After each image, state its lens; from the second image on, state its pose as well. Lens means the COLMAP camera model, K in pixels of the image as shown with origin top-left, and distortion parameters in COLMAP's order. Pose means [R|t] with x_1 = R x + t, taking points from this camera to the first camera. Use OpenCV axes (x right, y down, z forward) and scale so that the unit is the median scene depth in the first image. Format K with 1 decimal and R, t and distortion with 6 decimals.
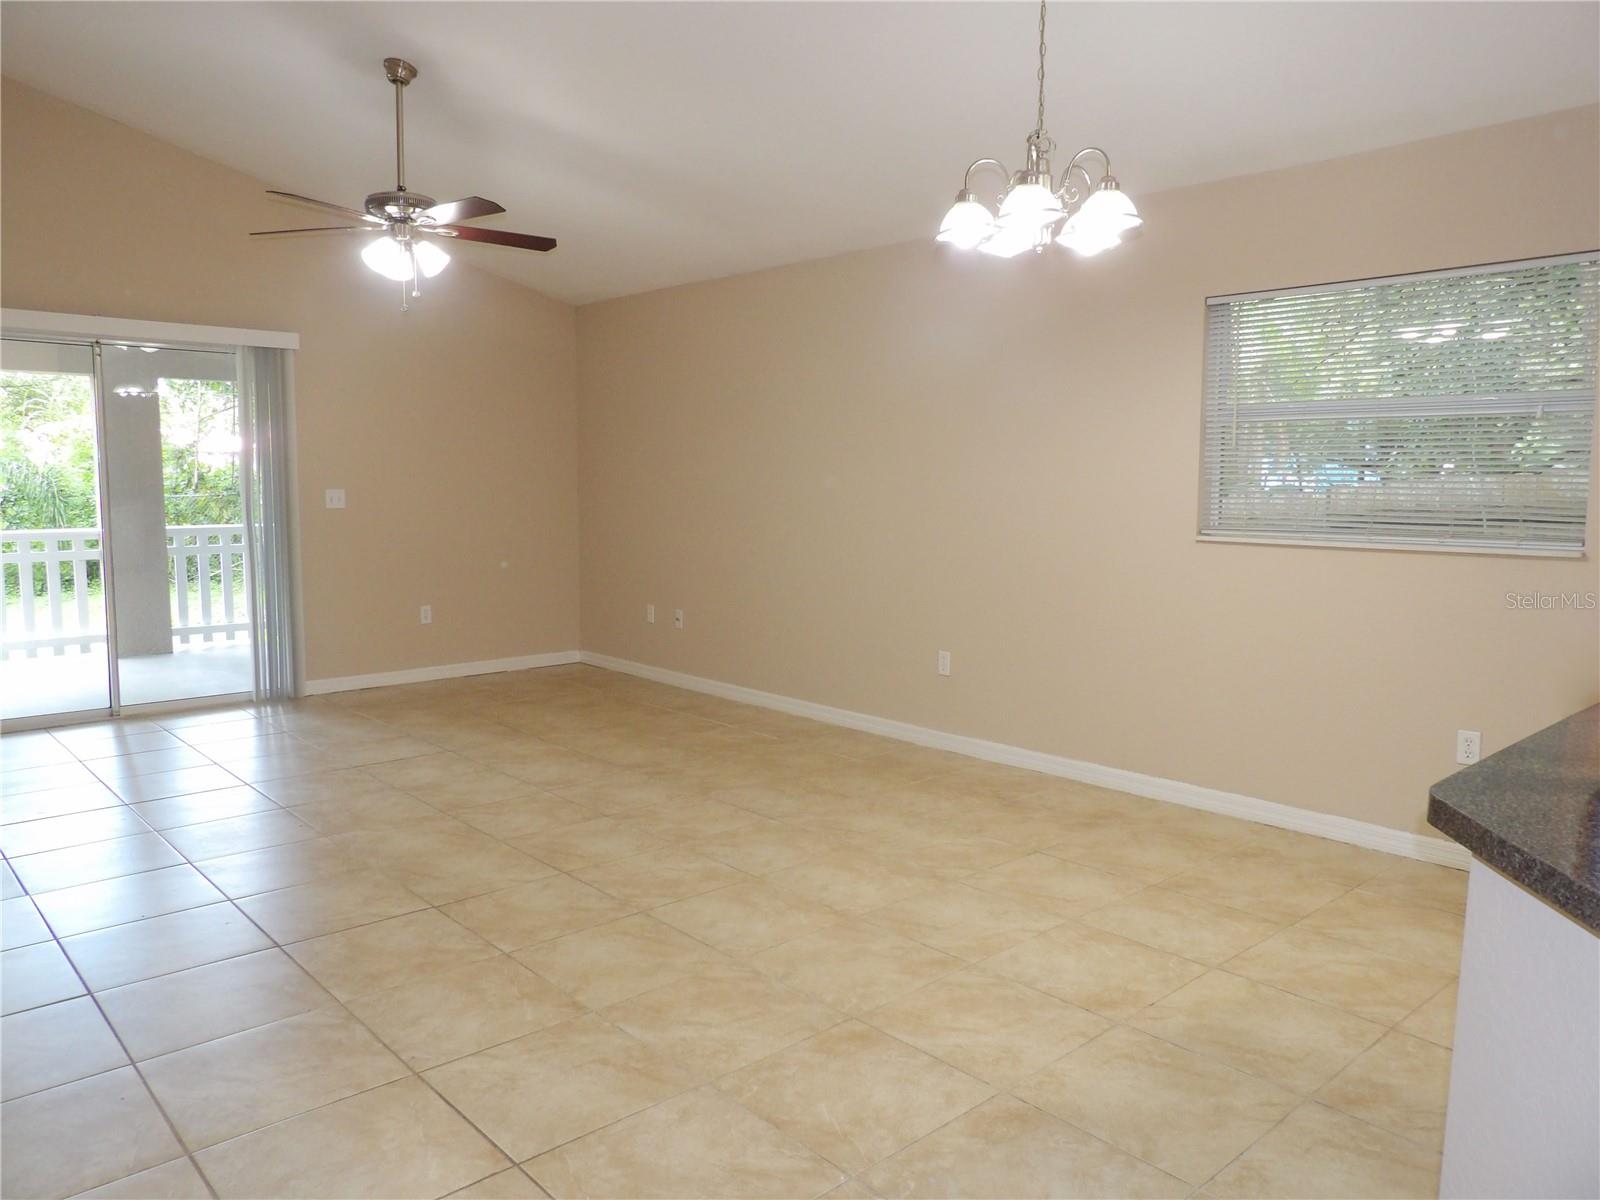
lens RADIAL K [[1150.2, 0, 795.3], [0, 1150.2, 595.3], [0, 0, 1]] dist [-0.017888, 0.011190]
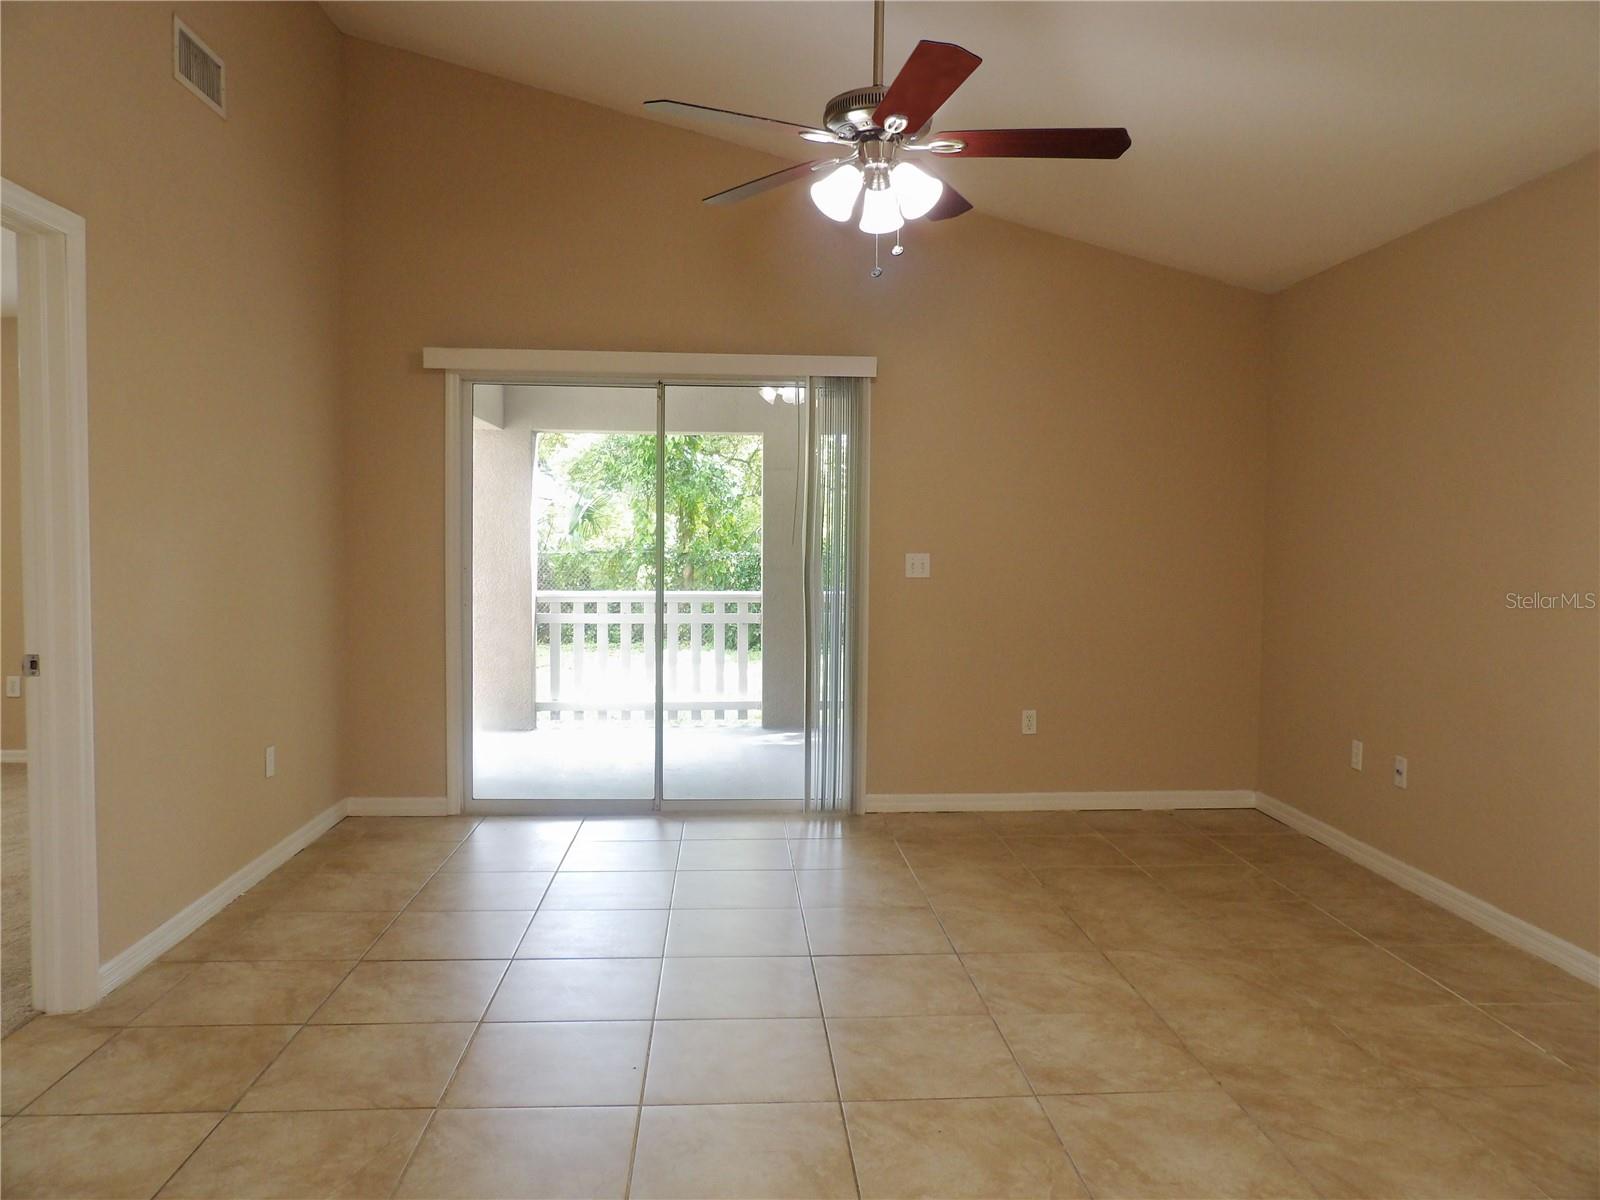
lens RADIAL K [[1150.2, 0, 811.4], [0, 1150.2, 586.4], [0, 0, 1]] dist [-0.017888, 0.011190]
pose [[0.794955, 0.030481, -0.605902, 0.016973], [-0.071650, 0.996464, -0.043877, -0.028945], [0.602422, 0.078293, 0.794328, 0.319225]]
